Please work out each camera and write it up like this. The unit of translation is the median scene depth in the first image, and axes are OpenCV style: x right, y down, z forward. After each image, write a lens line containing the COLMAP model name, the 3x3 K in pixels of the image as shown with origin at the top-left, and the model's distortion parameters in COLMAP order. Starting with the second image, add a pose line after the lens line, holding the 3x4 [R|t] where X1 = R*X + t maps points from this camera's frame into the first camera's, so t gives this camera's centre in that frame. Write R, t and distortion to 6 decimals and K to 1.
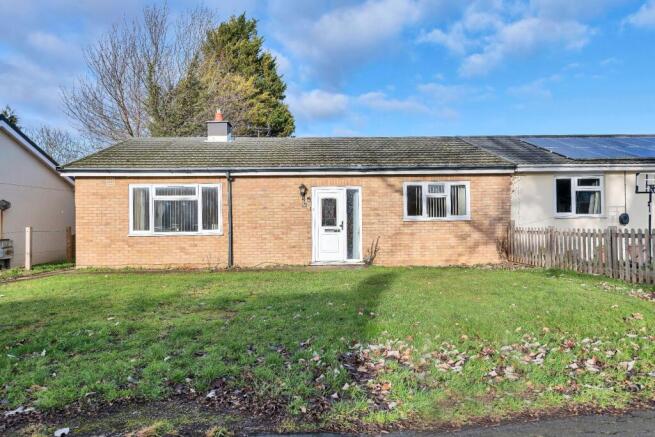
lens RADIAL K [[432.2, 0, 328.6], [0, 432.2, 215.5], [0, 0, 1]] dist [-0.000117, -0.000943]
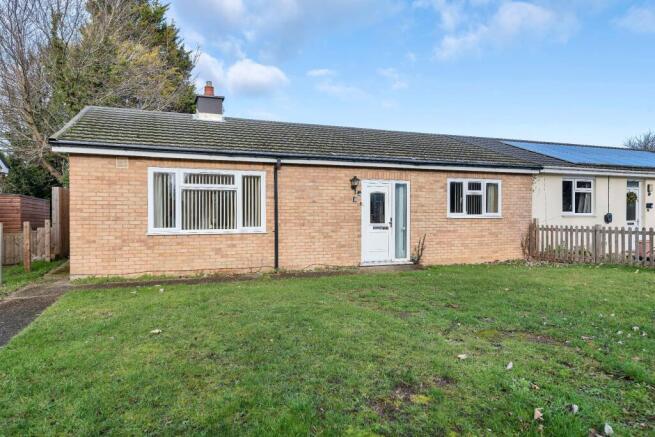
lens RADIAL K [[432.2, 0, 328.6], [0, 432.2, 215.5], [0, 0, 1]] dist [-0.000117, -0.000943]
pose [[0.943840, 0.010552, 0.330234, -0.404937], [-0.016263, 0.999762, 0.014535, -0.003015], [-0.330002, -0.019090, 0.943787, 0.169429]]
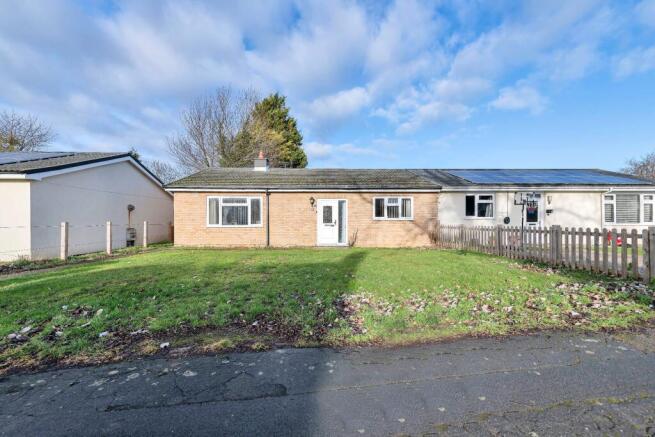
lens RADIAL K [[262.4, 0, 327.5], [0, 262.4, 218.5], [0, 0, 1]] dist [0.001487, 0.000050]
pose [[0.999946, 0.010288, -0.001658, 0.002119], [-0.010273, 0.999910, 0.008606, -0.000050], [0.001746, -0.008589, 0.999962, -0.001982]]
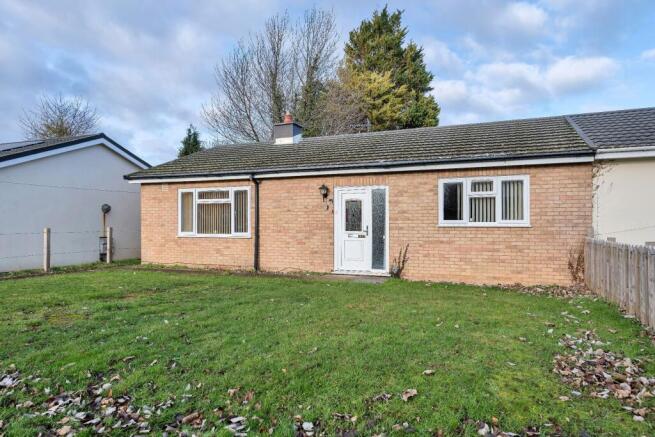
lens RADIAL K [[441.9, 0, 327.5], [0, 441.9, 218.5], [0, 0, 1]] dist [-0.000503, -0.002566]
pose [[0.904849, 0.006628, -0.425681, 0.343067], [-0.003230, 0.999957, 0.008703, -0.008995], [0.425721, -0.006500, 0.904831, 0.154420]]
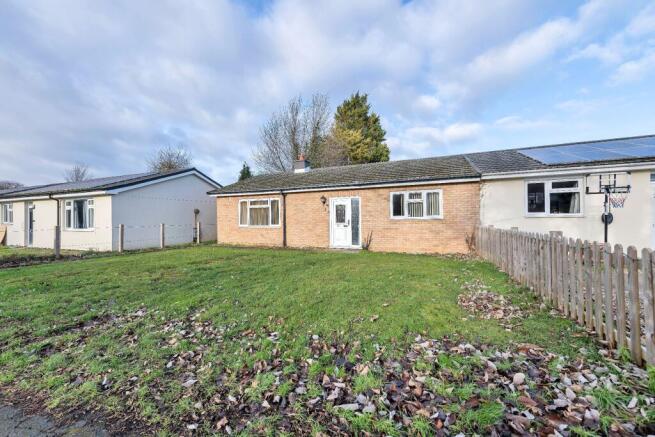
lens RADIAL K [[258.0, 0, 325.0], [0, 258.0, 214.9], [0, 0, 1]] dist [0.000993, 0.000072]
pose [[0.903823, -0.005240, -0.427874, 0.345075], [0.008276, 0.999952, 0.005237, -0.009020], [0.427826, -0.008274, 0.903823, 0.152413]]
